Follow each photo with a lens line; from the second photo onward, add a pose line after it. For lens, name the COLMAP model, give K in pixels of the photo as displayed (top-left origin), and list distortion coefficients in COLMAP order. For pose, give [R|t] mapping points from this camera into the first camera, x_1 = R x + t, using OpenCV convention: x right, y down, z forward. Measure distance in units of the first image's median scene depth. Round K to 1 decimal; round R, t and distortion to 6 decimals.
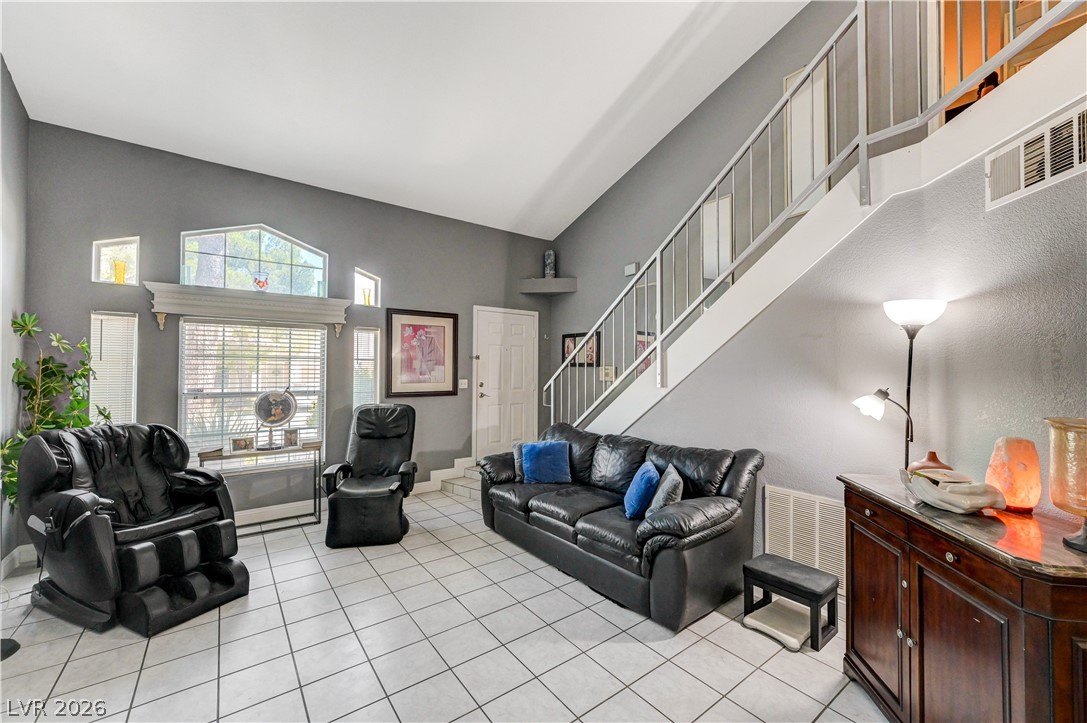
lens RADIAL K [[433.8, 0, 544.8], [0, 433.8, 366.4], [0, 0, 1]] dist [0.003836, 0.001564]
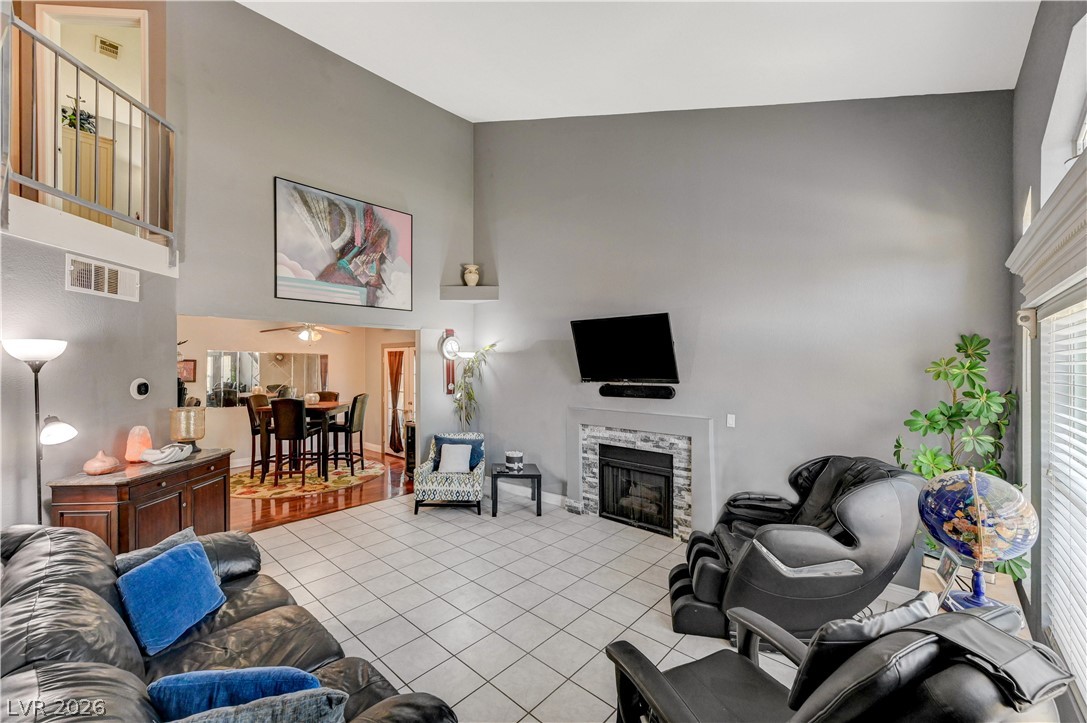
lens RADIAL K [[433.8, 0, 552.7], [0, 433.8, 363.2], [0, 0, 1]] dist [0.003836, 0.001564]
pose [[-0.978314, -0.005645, -0.207052, -0.141918], [-0.002907, 0.999904, -0.013527, -0.039809], [0.207109, -0.012632, -0.978236, 1.284308]]
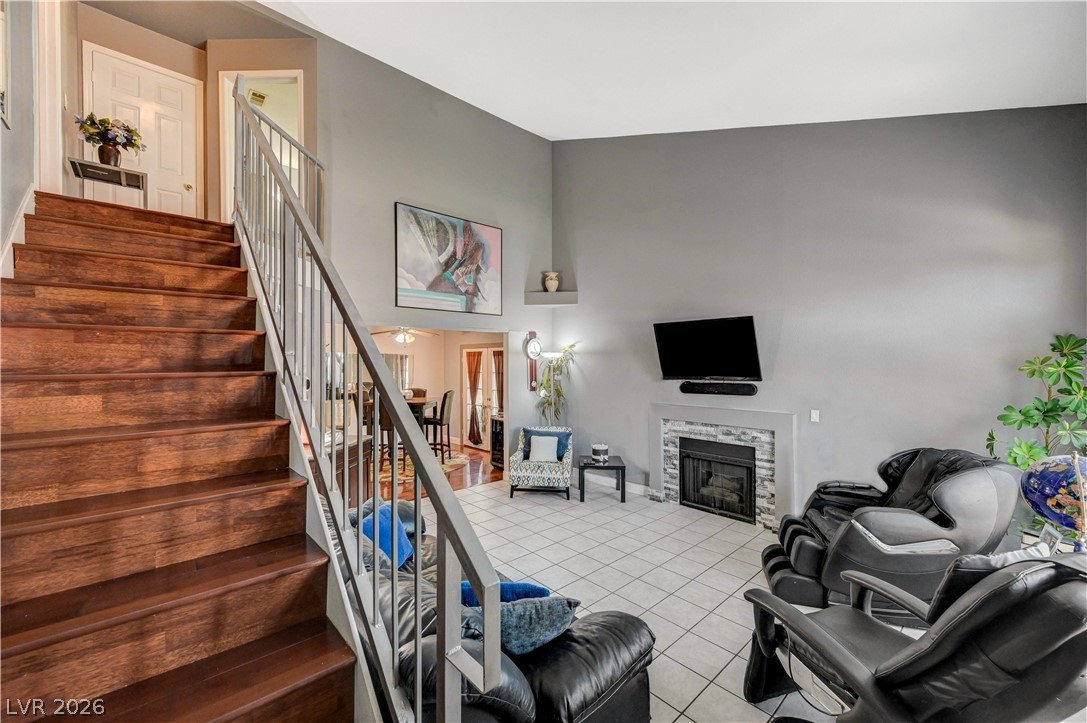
lens RADIAL K [[433.8, 0, 549.9], [0, 433.8, 363.3], [0, 0, 1]] dist [0.003836, 0.001564]
pose [[-0.993276, -0.002729, -0.115739, 0.008304], [-0.001518, 0.999943, -0.010549, -0.039576], [0.115761, -0.010303, -0.993224, 1.371490]]
